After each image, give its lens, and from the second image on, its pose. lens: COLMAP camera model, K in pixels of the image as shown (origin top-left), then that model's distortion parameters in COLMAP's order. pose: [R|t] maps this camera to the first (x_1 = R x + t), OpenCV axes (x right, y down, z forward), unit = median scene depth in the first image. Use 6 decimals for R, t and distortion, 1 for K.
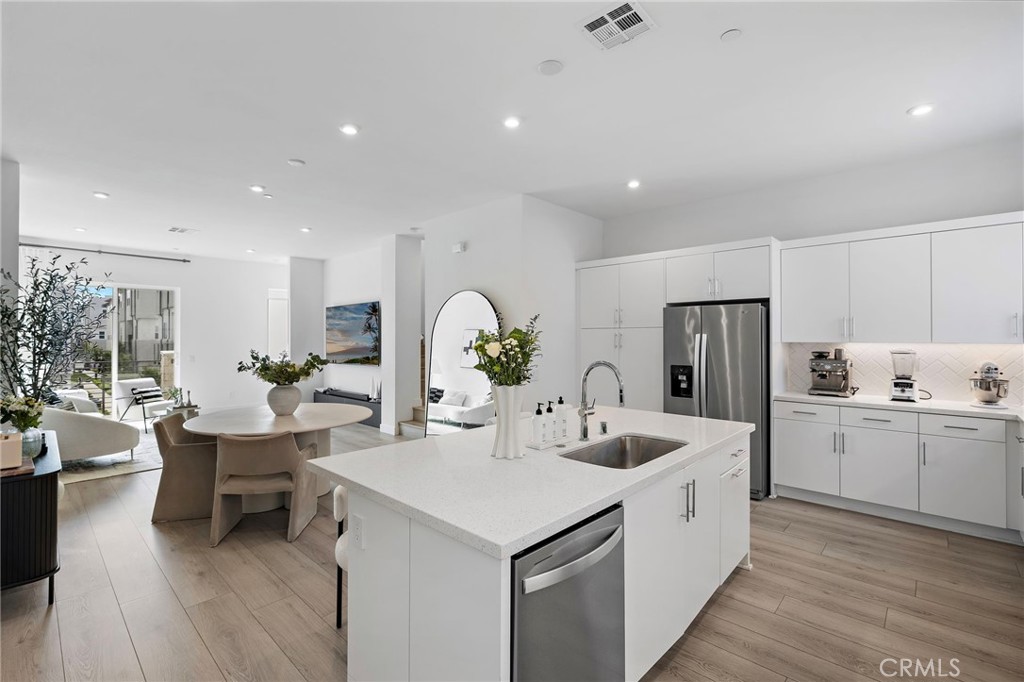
lens RADIAL K [[461.4, 0, 507.2], [0, 461.4, 338.3], [0, 0, 1]] dist [-0.007399, 0.002142]
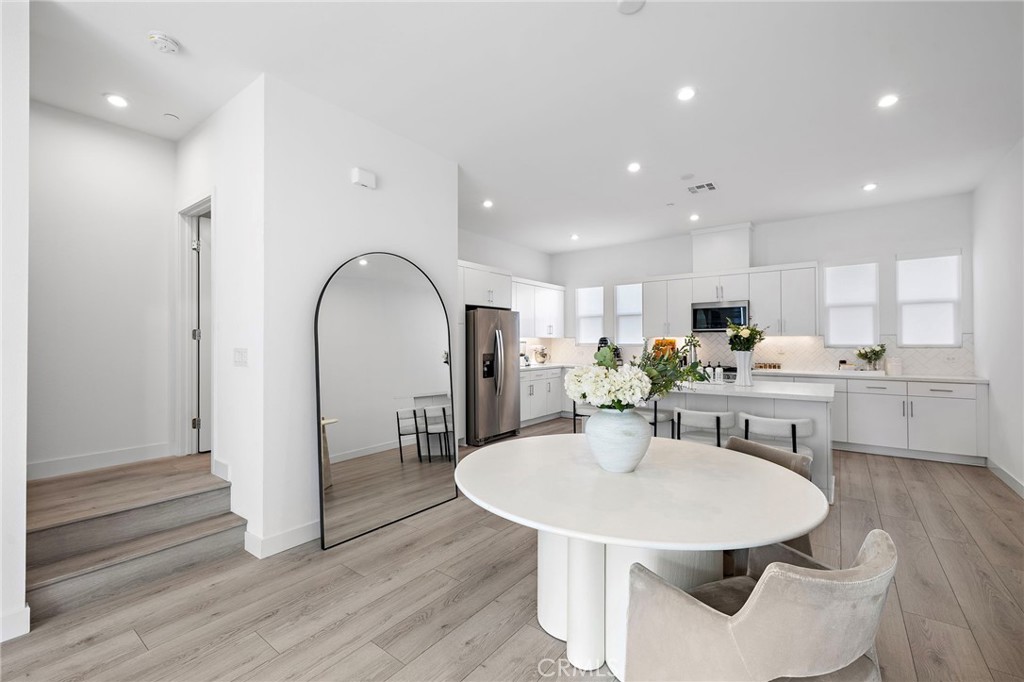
lens RADIAL K [[434.0, 0, 504.5], [0, 434.0, 338.1], [0, 0, 1]] dist [-0.000952, 0.000056]
pose [[-0.107616, 0.013043, 0.994107, -1.295522], [0.006849, 0.999900, -0.012377, 0.045641], [-0.994169, 0.005477, -0.107694, 1.636344]]
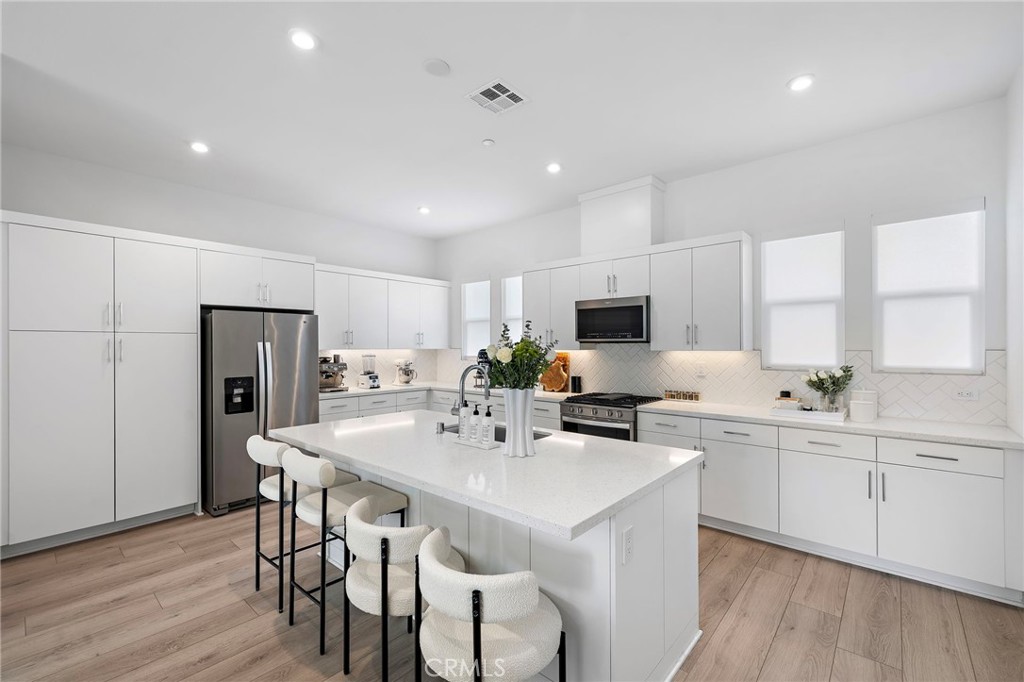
lens RADIAL K [[434.0, 0, 509.0], [0, 434.0, 345.3], [0, 0, 1]] dist [-0.000952, 0.000056]
pose [[-0.039071, 0.003526, 0.999230, -0.720401], [0.007040, 0.999970, -0.003253, 0.005206], [-0.999212, 0.006907, -0.039095, 0.769502]]
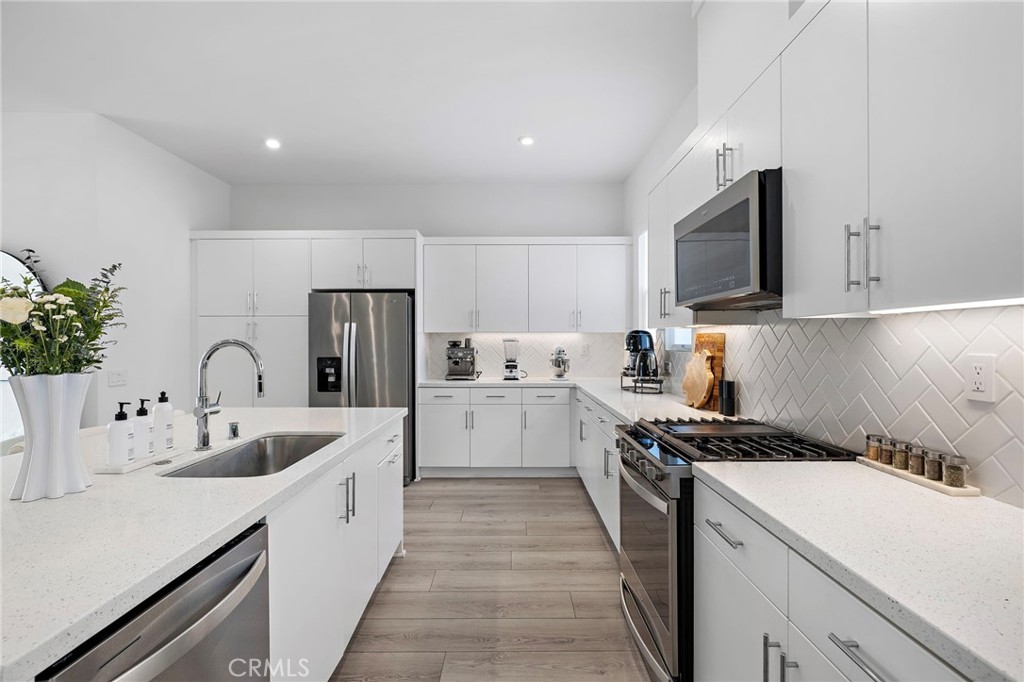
lens RADIAL K [[461.4, 0, 513.9], [0, 461.4, 343.2], [0, 0, 1]] dist [-0.007399, 0.002142]
pose [[0.725809, -0.001879, 0.687894, 0.020922], [0.002121, 0.999998, 0.000494, 0.047493], [-0.687893, 0.001101, 0.725811, 0.121813]]
